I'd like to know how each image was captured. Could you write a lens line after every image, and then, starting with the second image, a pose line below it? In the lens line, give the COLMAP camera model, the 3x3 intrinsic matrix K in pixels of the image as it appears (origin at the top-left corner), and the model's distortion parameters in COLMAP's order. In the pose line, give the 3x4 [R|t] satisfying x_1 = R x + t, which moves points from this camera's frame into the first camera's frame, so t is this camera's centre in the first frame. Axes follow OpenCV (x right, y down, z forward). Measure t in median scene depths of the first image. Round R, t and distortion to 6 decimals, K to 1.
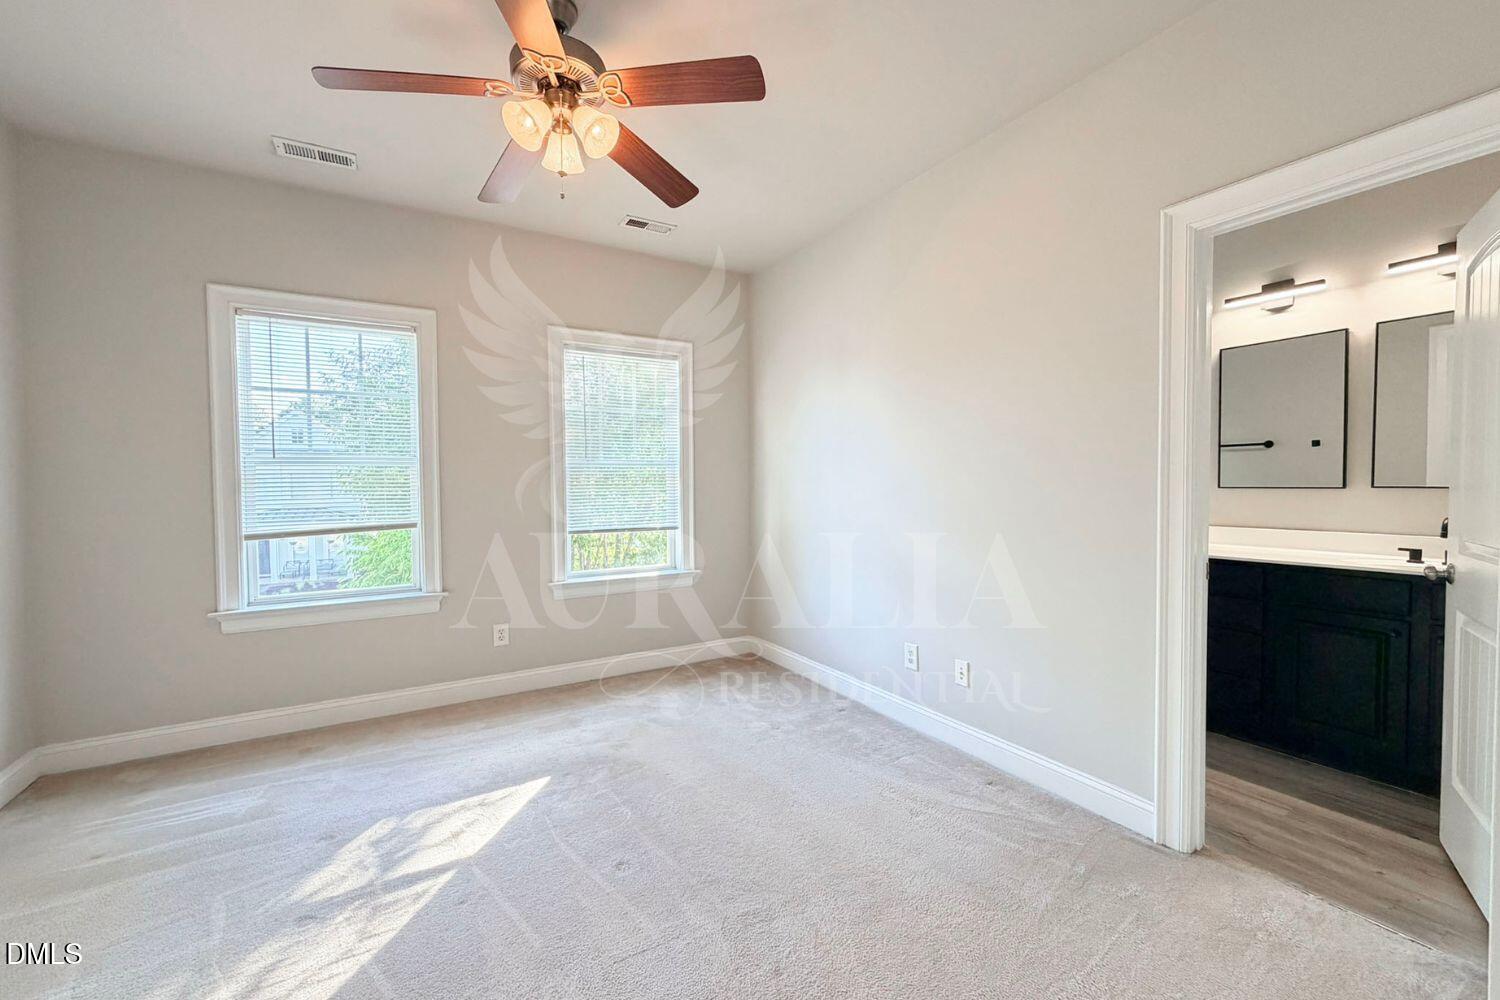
lens RADIAL K [[608.6, 0, 748.1], [0, 608.6, 494.3], [0, 0, 1]] dist [-0.001020, -0.000214]
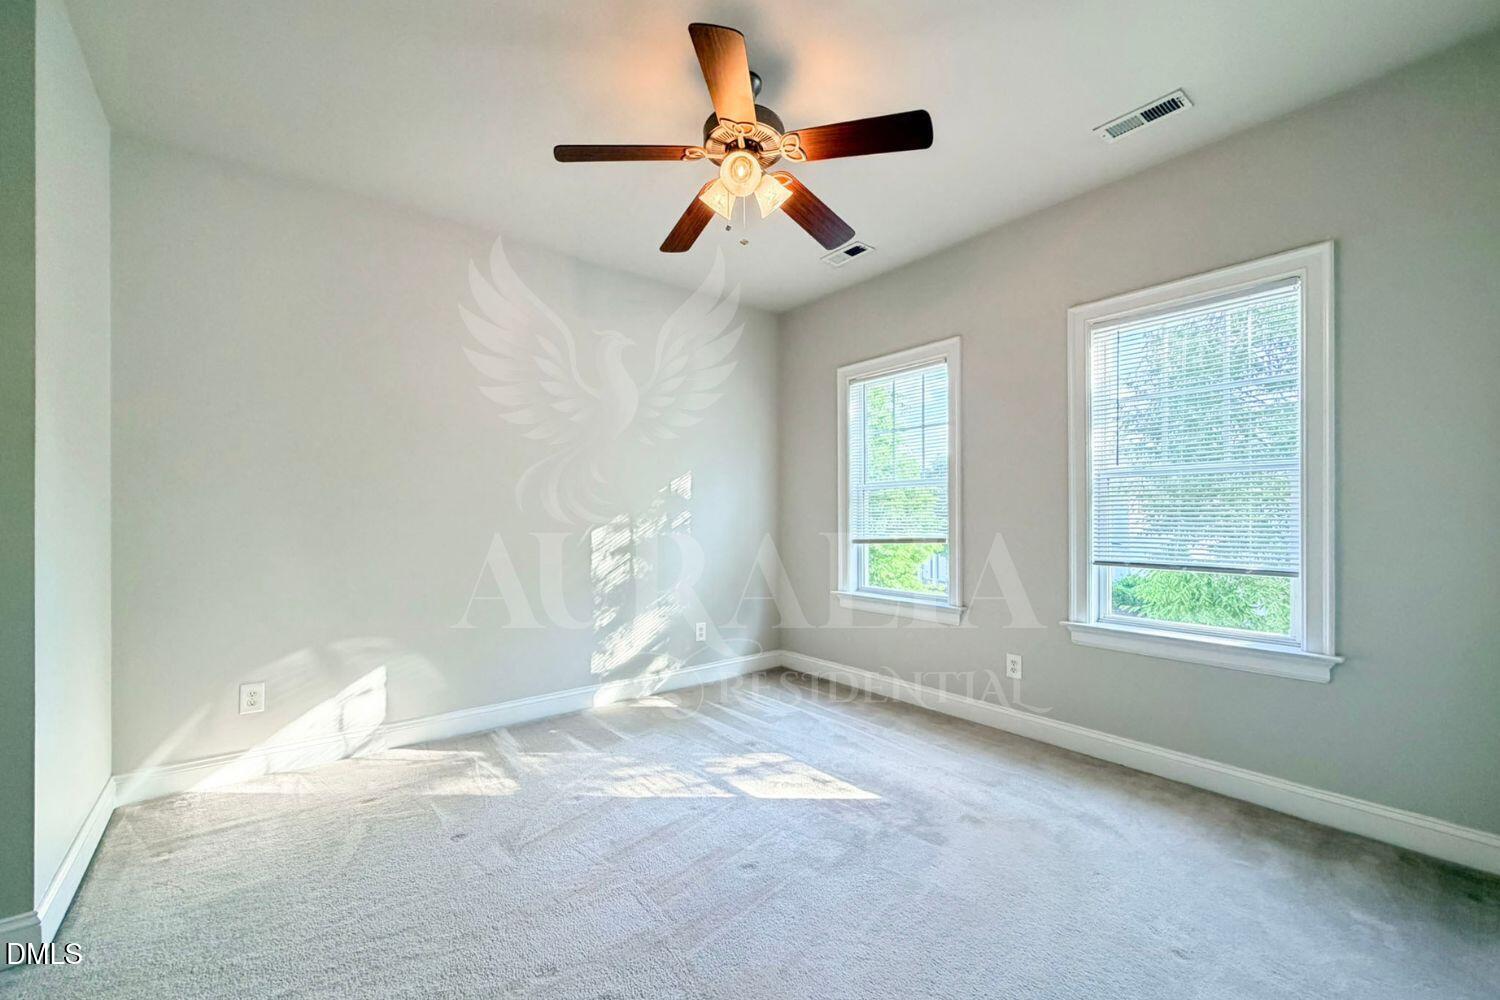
lens RADIAL K [[612.9, 0, 749.1], [0, 612.9, 510.7], [0, 0, 1]] dist [0.000450, 0.000028]
pose [[0.130528, -0.005298, -0.991430, 0.524713], [-0.026583, 0.999608, -0.008842, 0.018940], [0.991088, 0.027509, 0.130336, 0.552806]]
